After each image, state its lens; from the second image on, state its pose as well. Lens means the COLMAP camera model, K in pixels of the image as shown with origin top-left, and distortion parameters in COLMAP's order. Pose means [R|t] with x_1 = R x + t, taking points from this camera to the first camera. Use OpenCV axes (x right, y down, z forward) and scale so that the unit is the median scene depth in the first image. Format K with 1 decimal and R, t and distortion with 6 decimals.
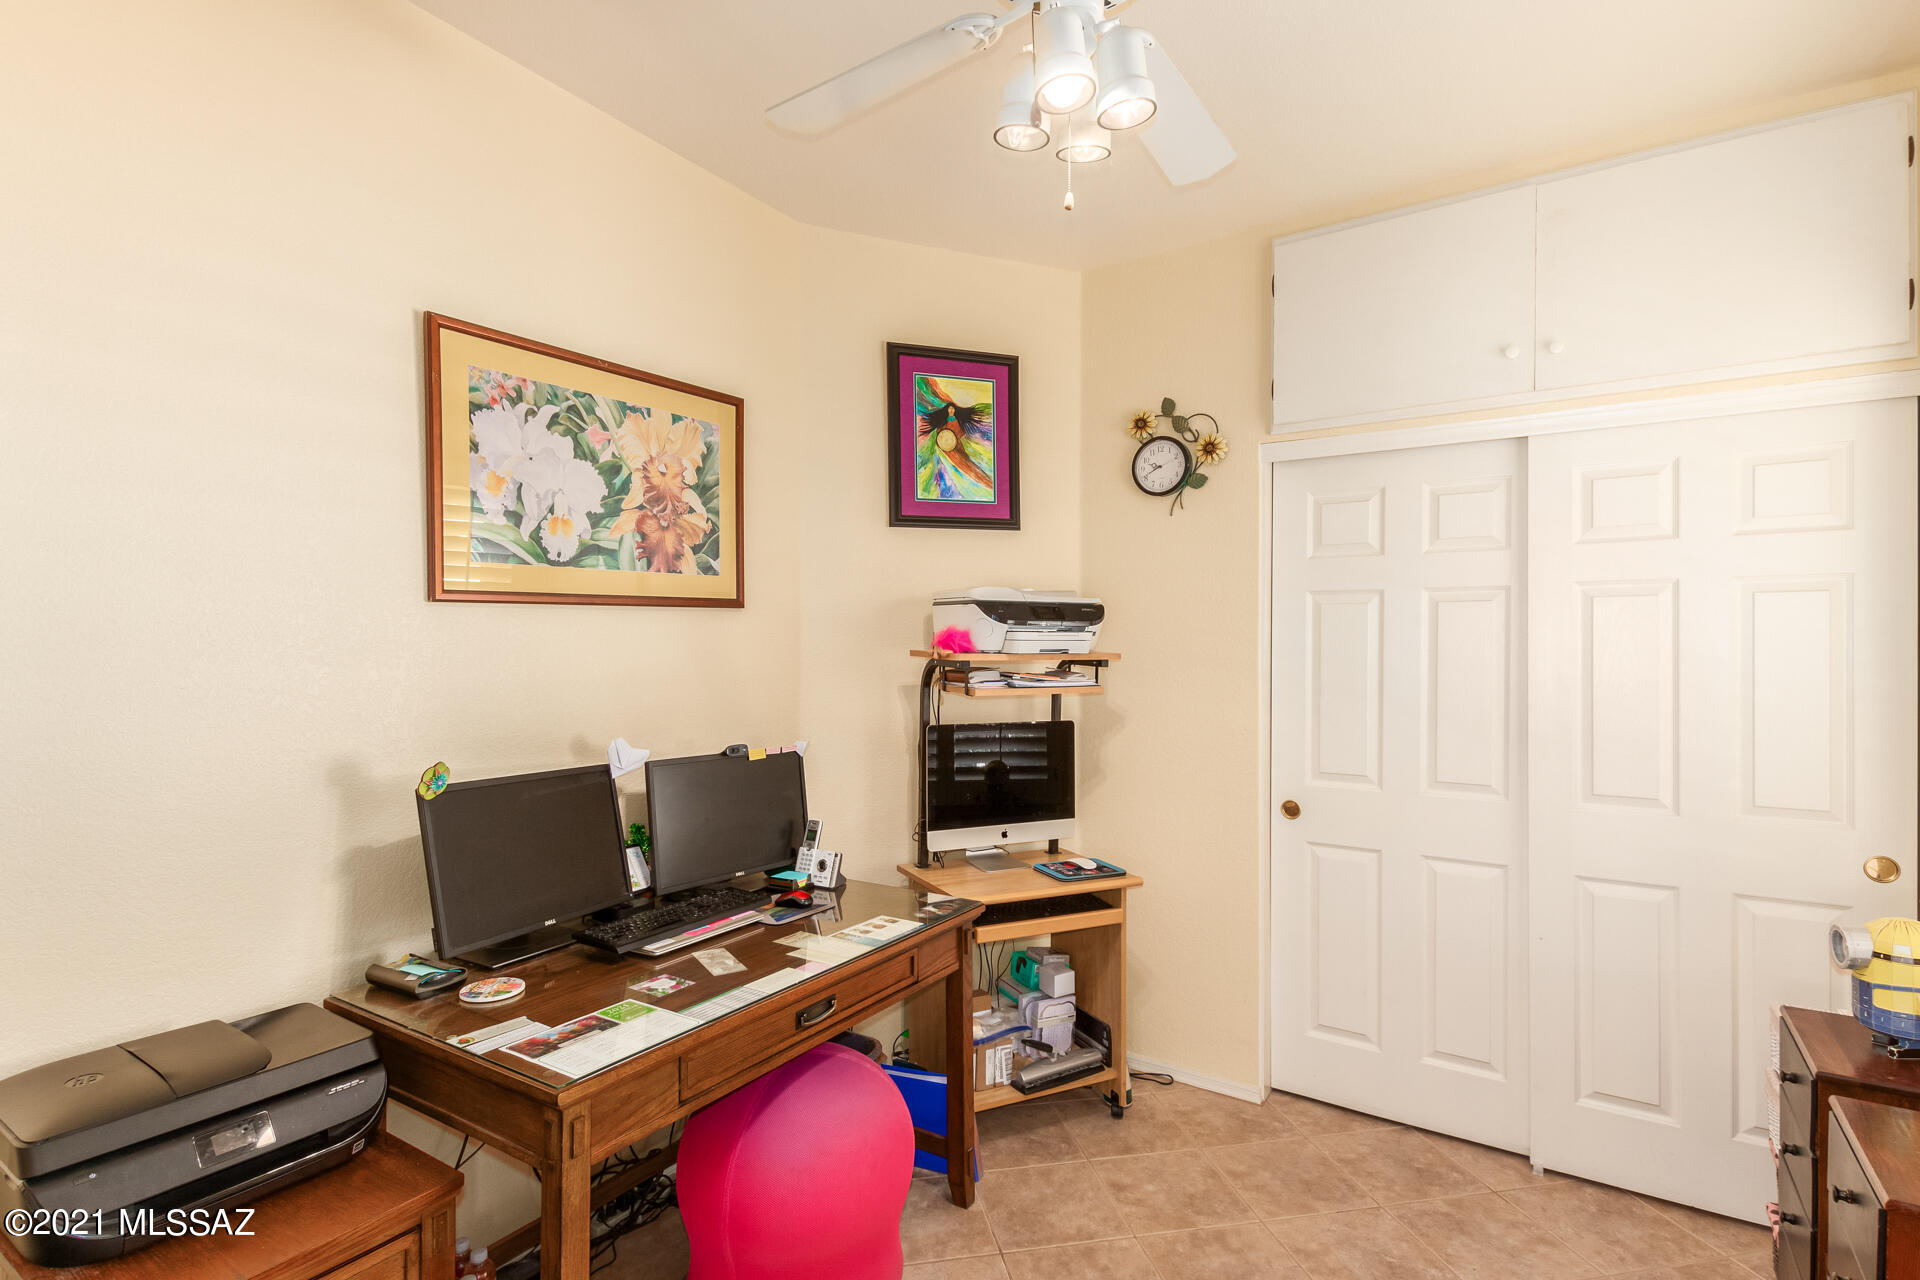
lens RADIAL K [[887.8, 0, 965.6], [0, 887.8, 643.8], [0, 0, 1]] dist [-0.004156, -0.000823]
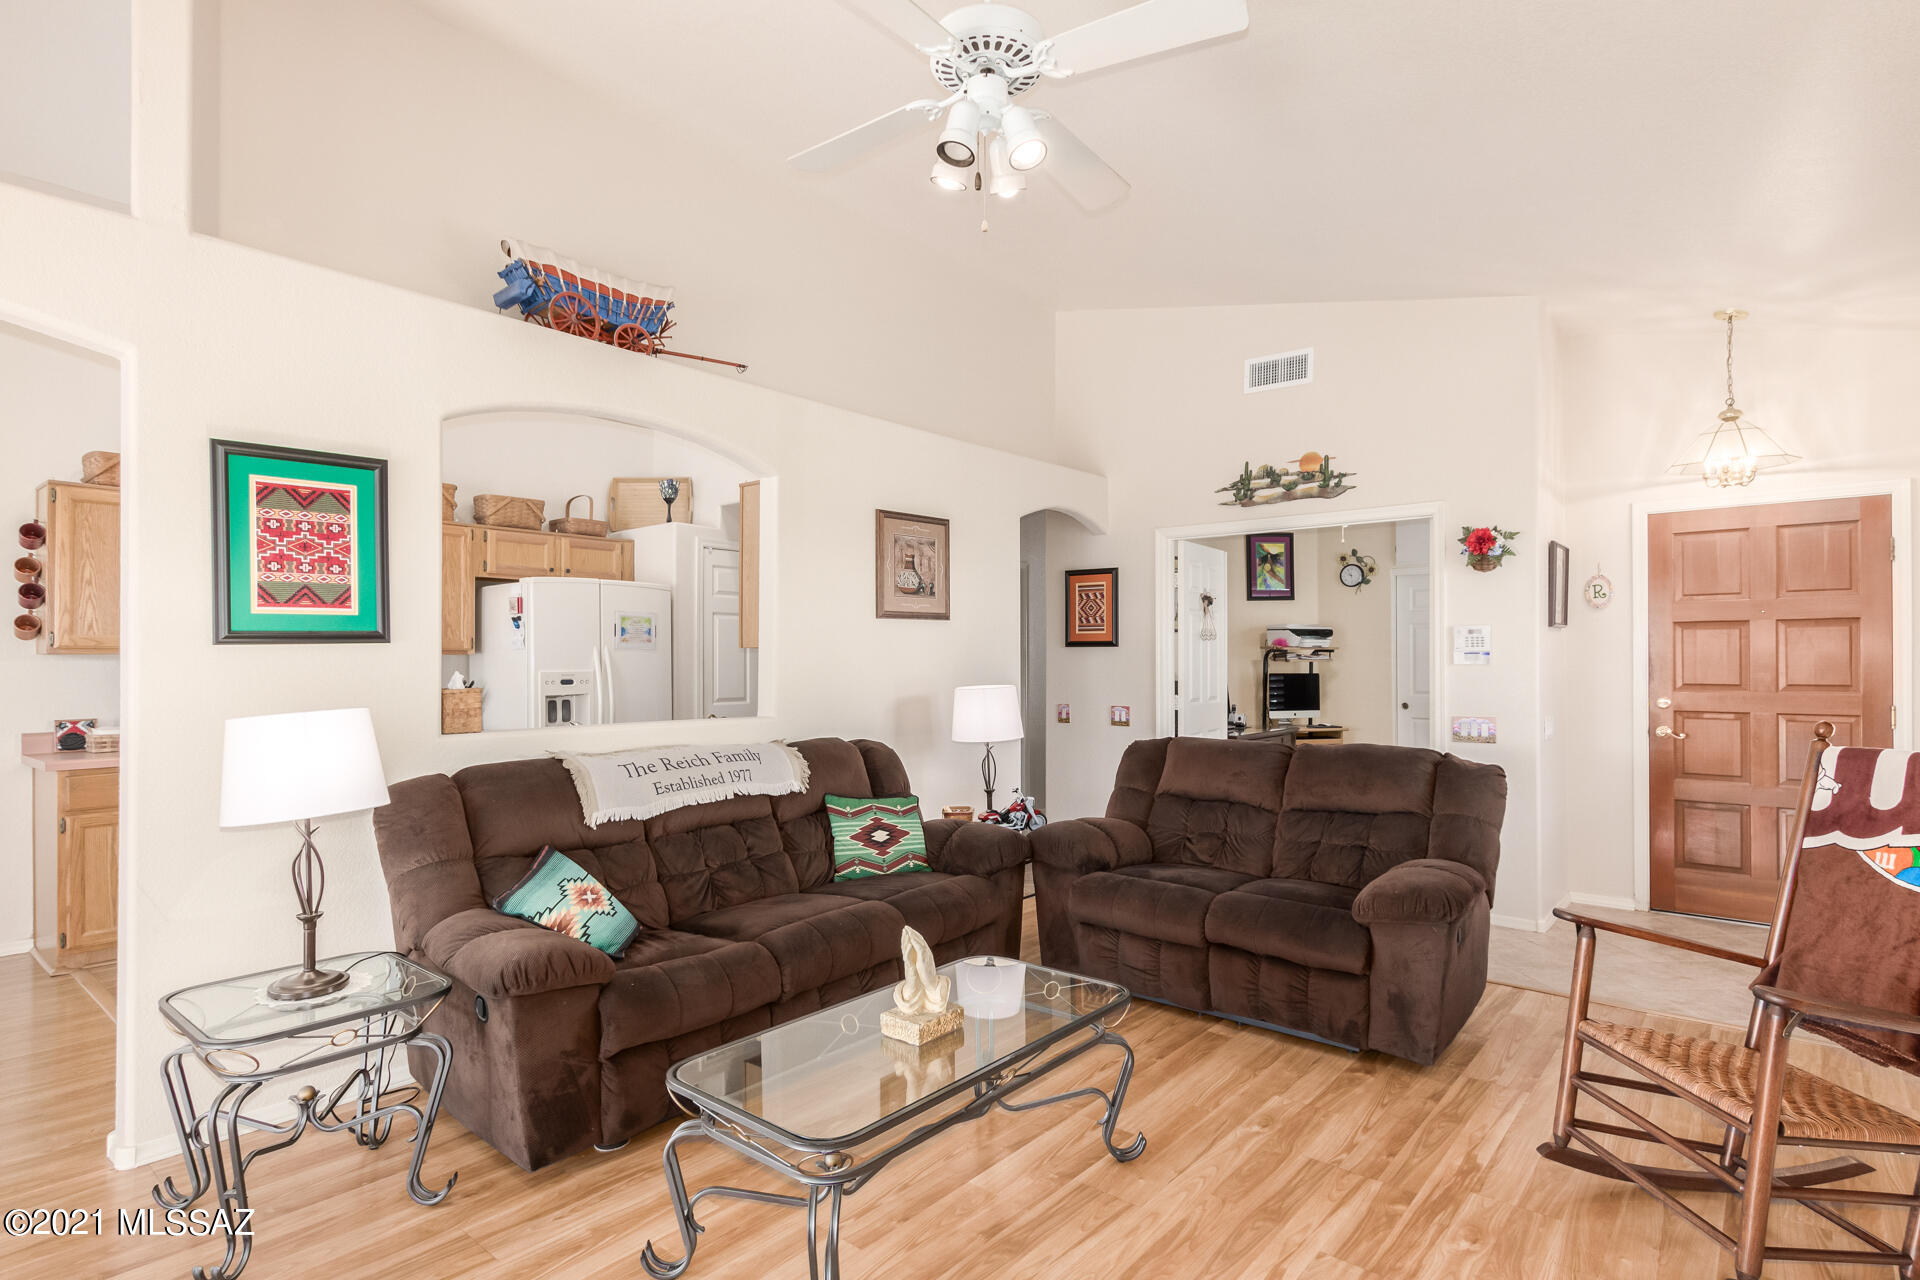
lens RADIAL K [[998.5, 0, 952.9], [0, 998.5, 646.7], [0, 0, 1]] dist [0.002373, -0.000482]
pose [[0.994890, -0.008909, -0.100569, -0.660037], [0.008107, 0.999932, -0.008379, 0.023893], [0.100637, 0.007521, 0.994895, -2.057609]]
